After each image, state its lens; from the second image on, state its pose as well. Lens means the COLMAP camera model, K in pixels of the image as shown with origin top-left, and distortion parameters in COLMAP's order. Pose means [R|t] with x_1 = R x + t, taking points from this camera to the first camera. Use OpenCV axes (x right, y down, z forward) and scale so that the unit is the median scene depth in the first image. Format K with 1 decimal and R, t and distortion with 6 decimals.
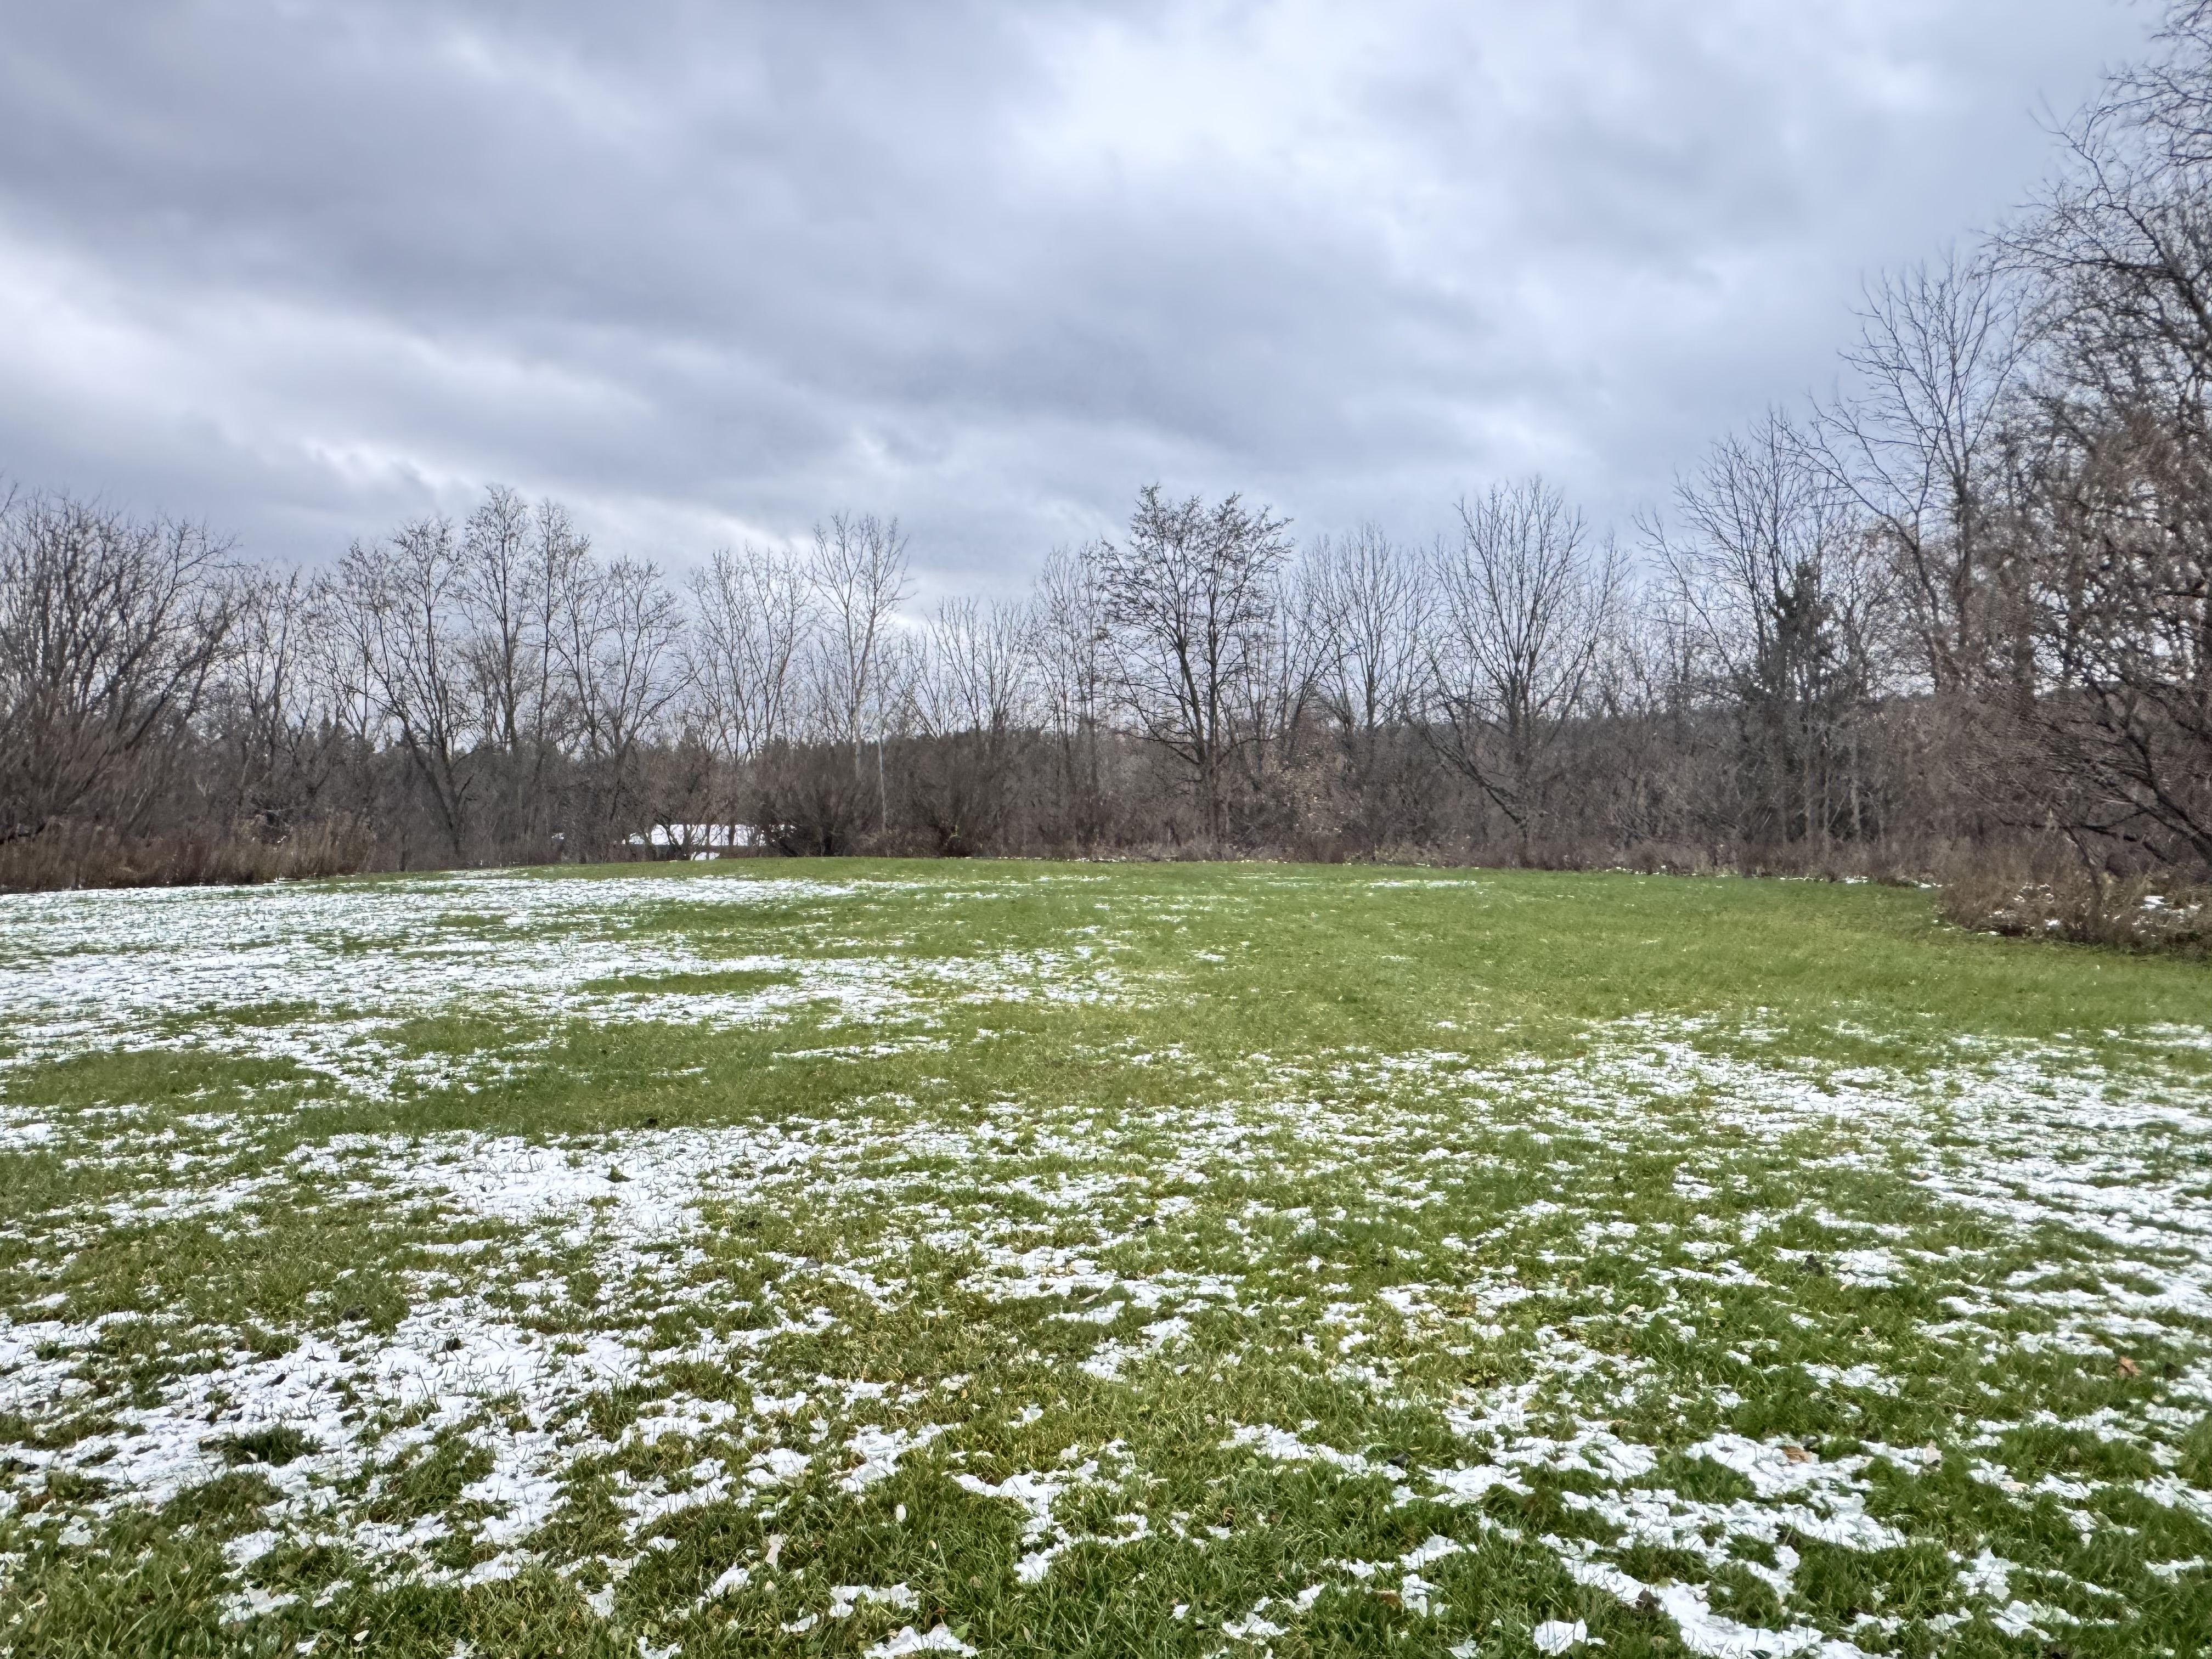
lens RADIAL K [[1610.9, 0, 1106.0], [0, 1610.9, 829.5], [0, 0, 1]] dist [-0.001488, -0.000130]
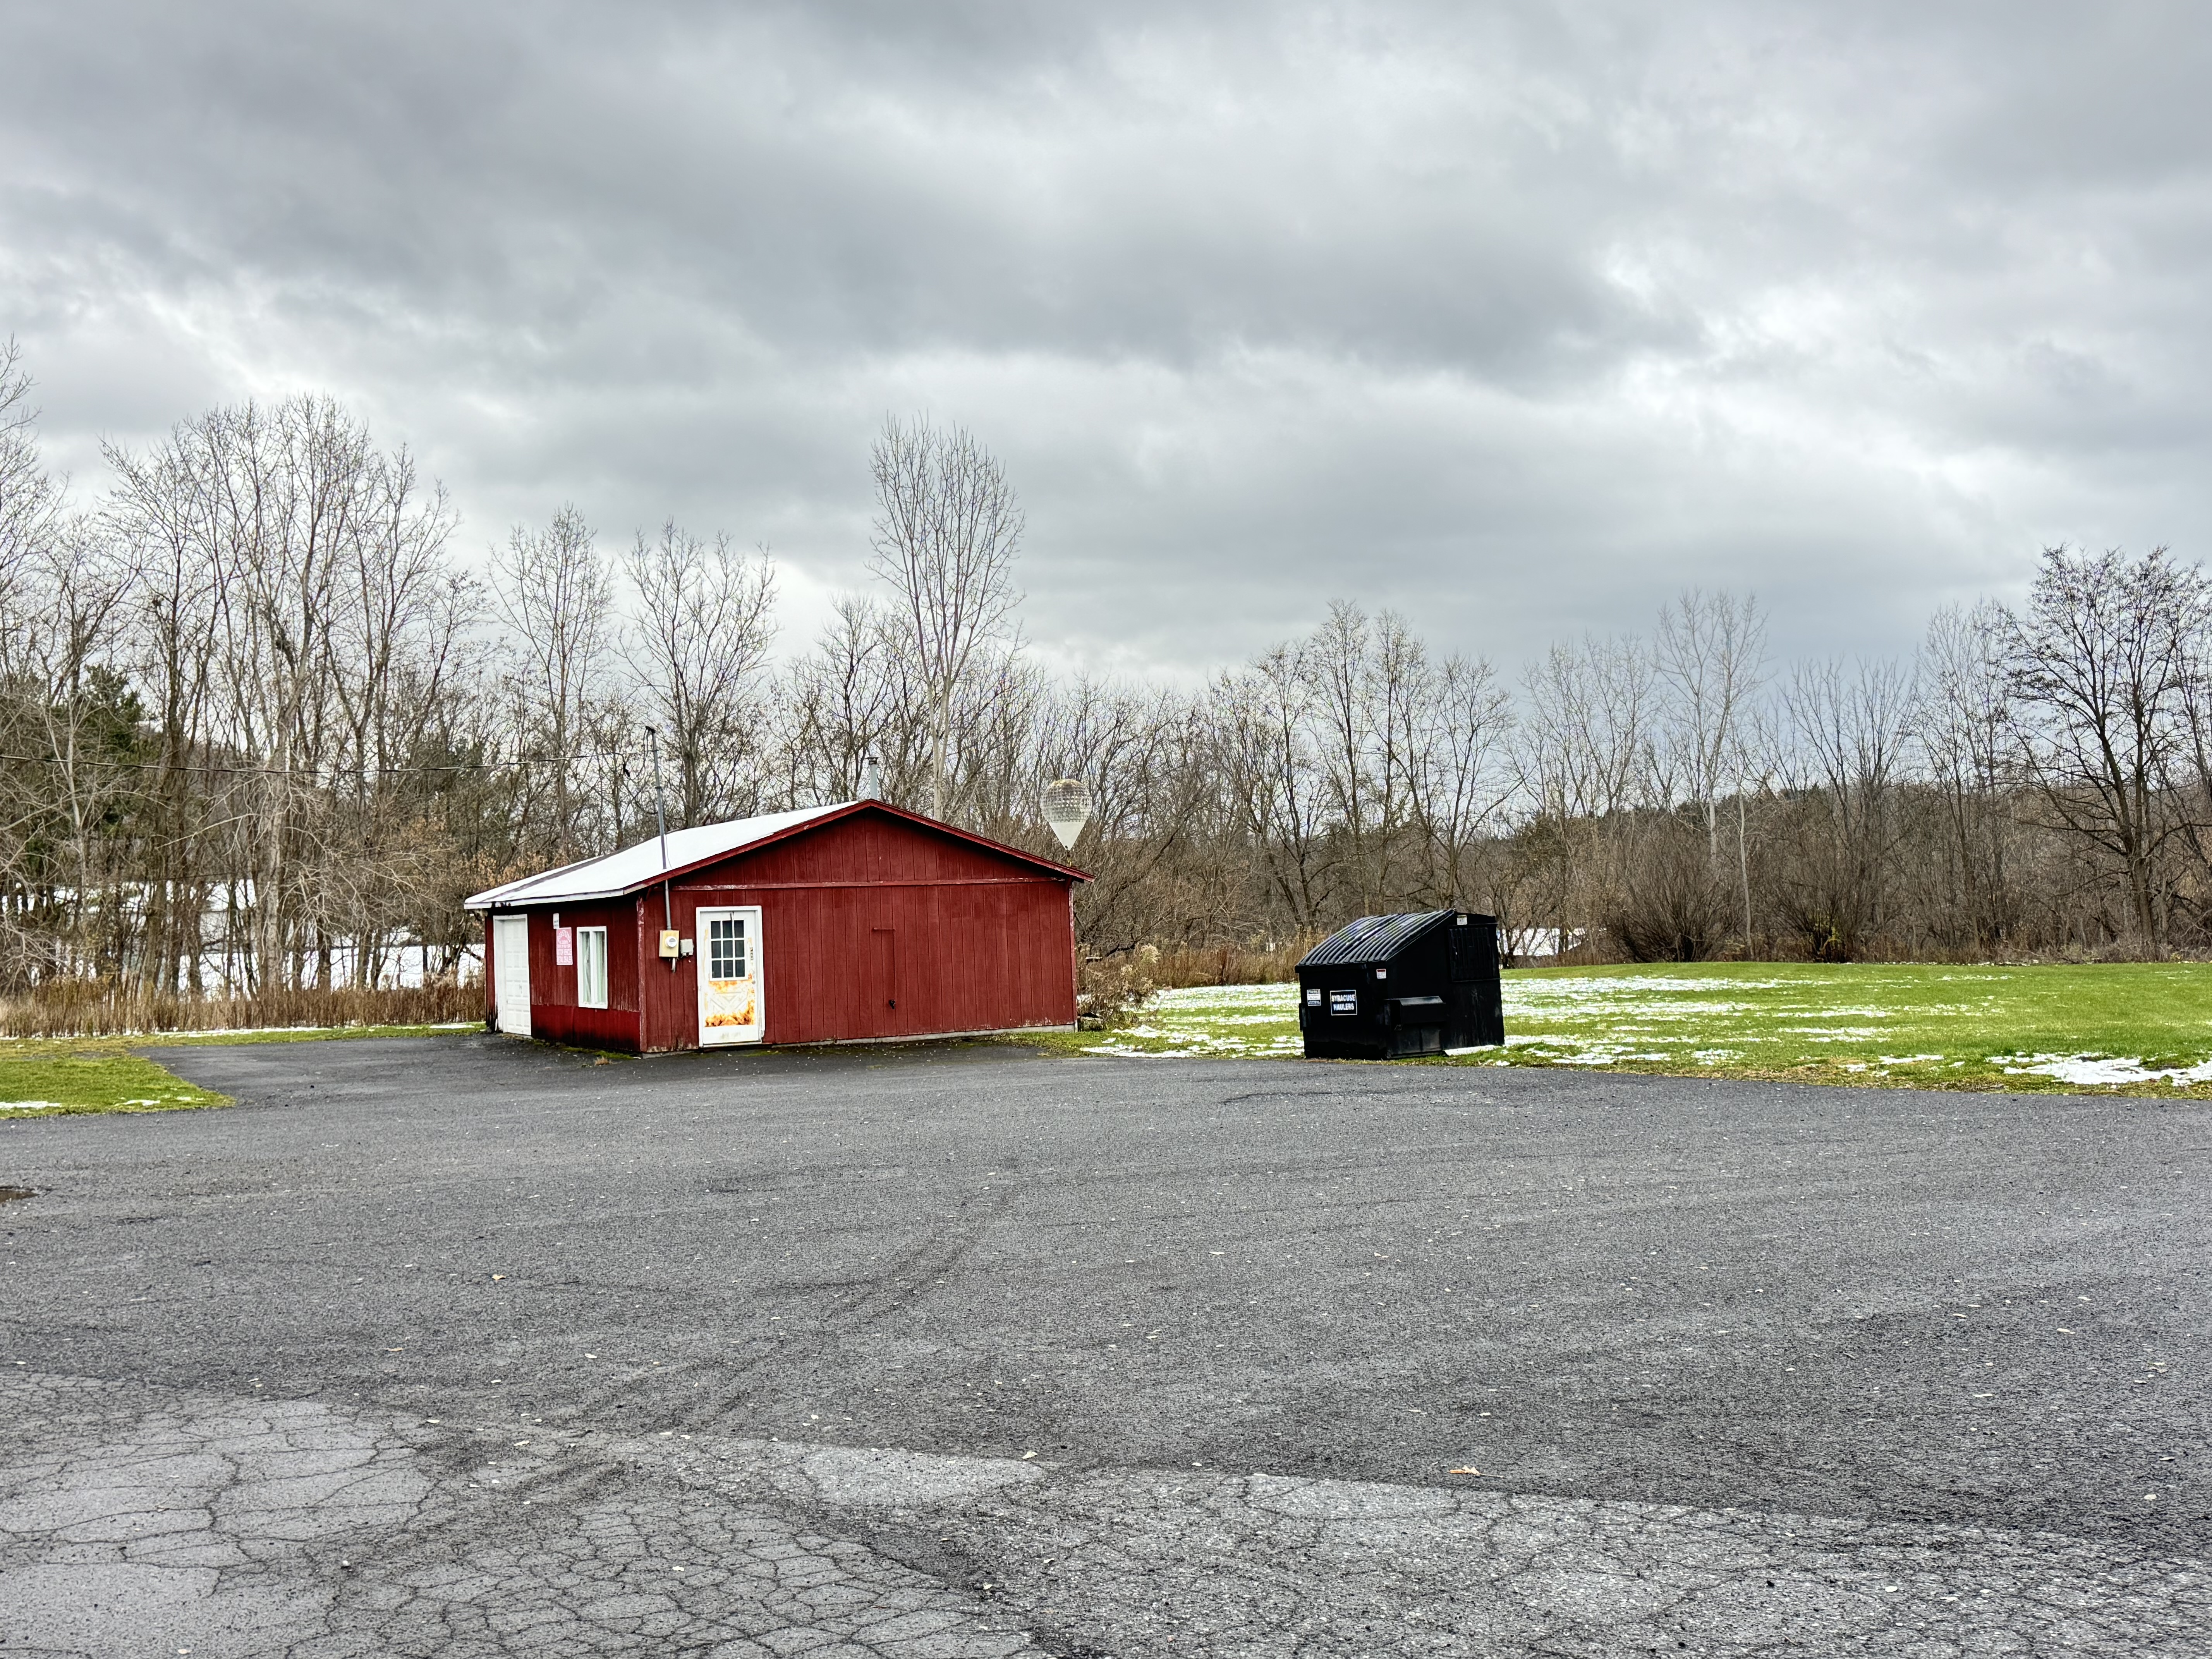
lens RADIAL K [[2183.1, 0, 1106.0], [0, 2183.1, 829.5], [0, 0, 1]] dist [0.196946, -0.417339]
pose [[0.922889, -0.036756, -0.383308, 0.011149], [0.020012, 0.998667, -0.047581, -0.006733], [0.384546, 0.036241, 0.922394, -0.350011]]
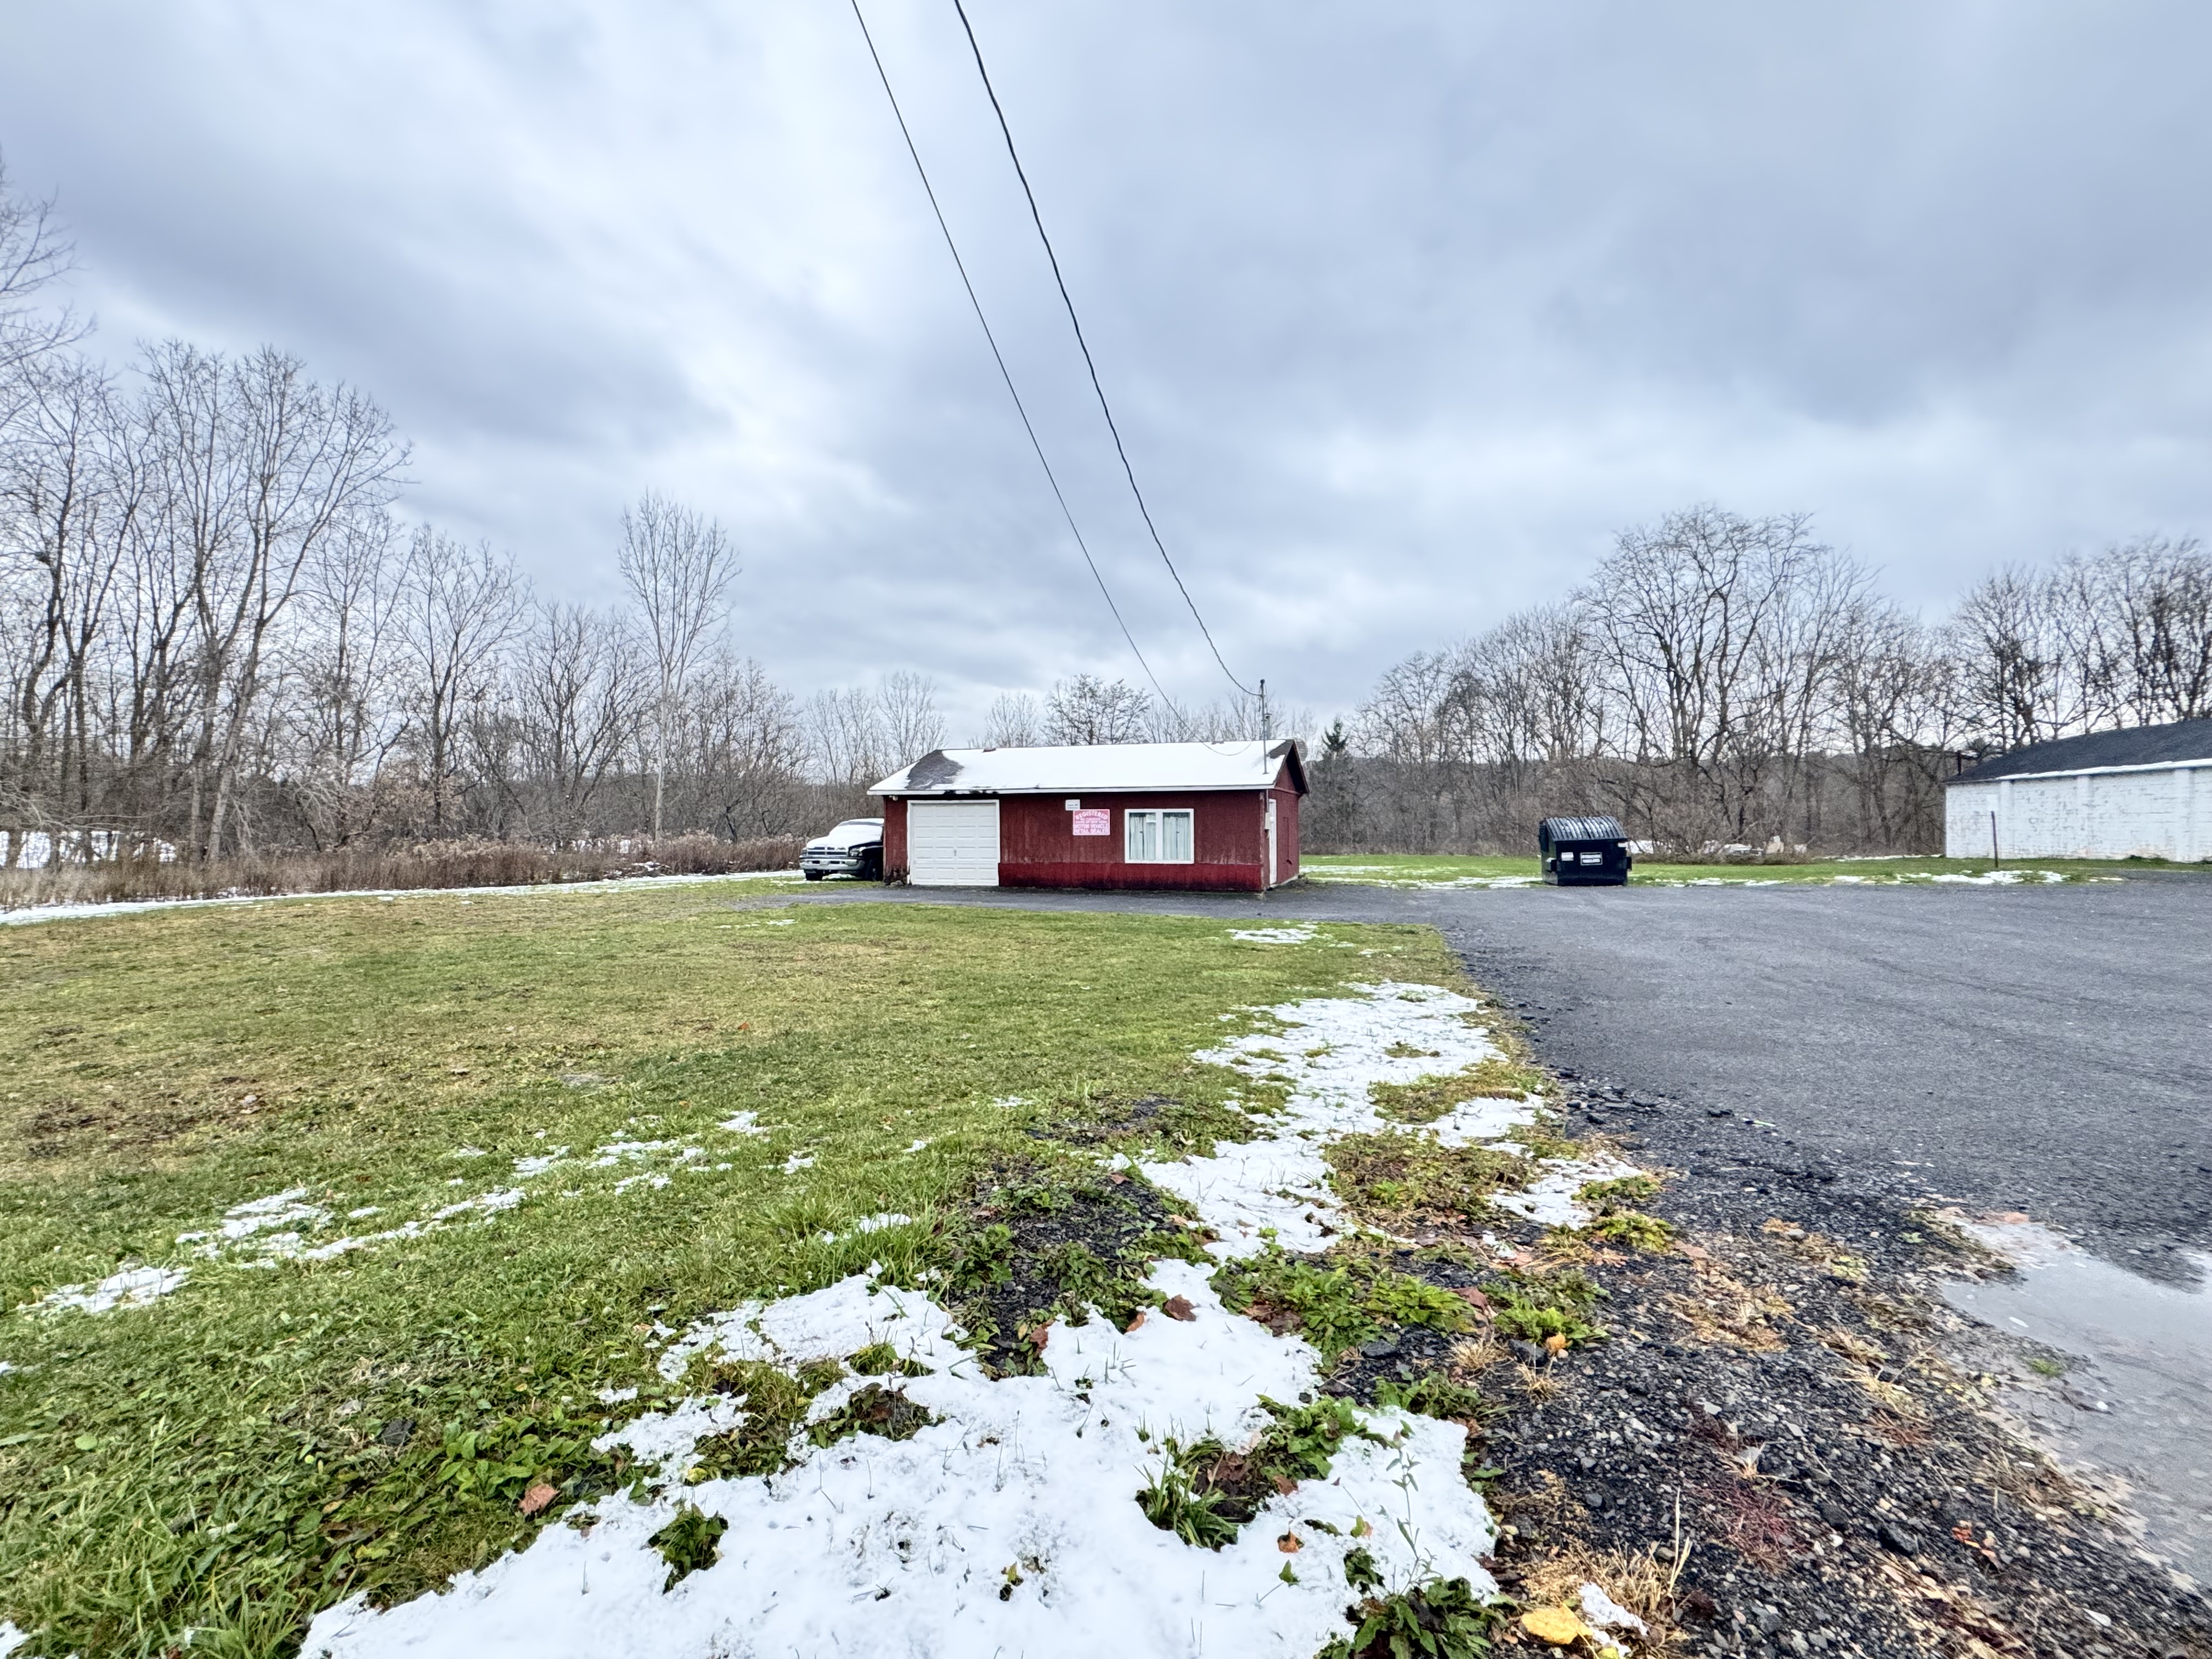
lens RADIAL K [[1051.0, 0, 1106.0], [0, 1051.0, 829.5], [0, 0, 1]] dist [-0.002619, 0.000112]
pose [[0.918051, 0.002123, 0.396456, -0.461191], [0.001149, 0.999967, -0.008017, -0.001088], [-0.396460, 0.007815, 0.918019, -0.249661]]
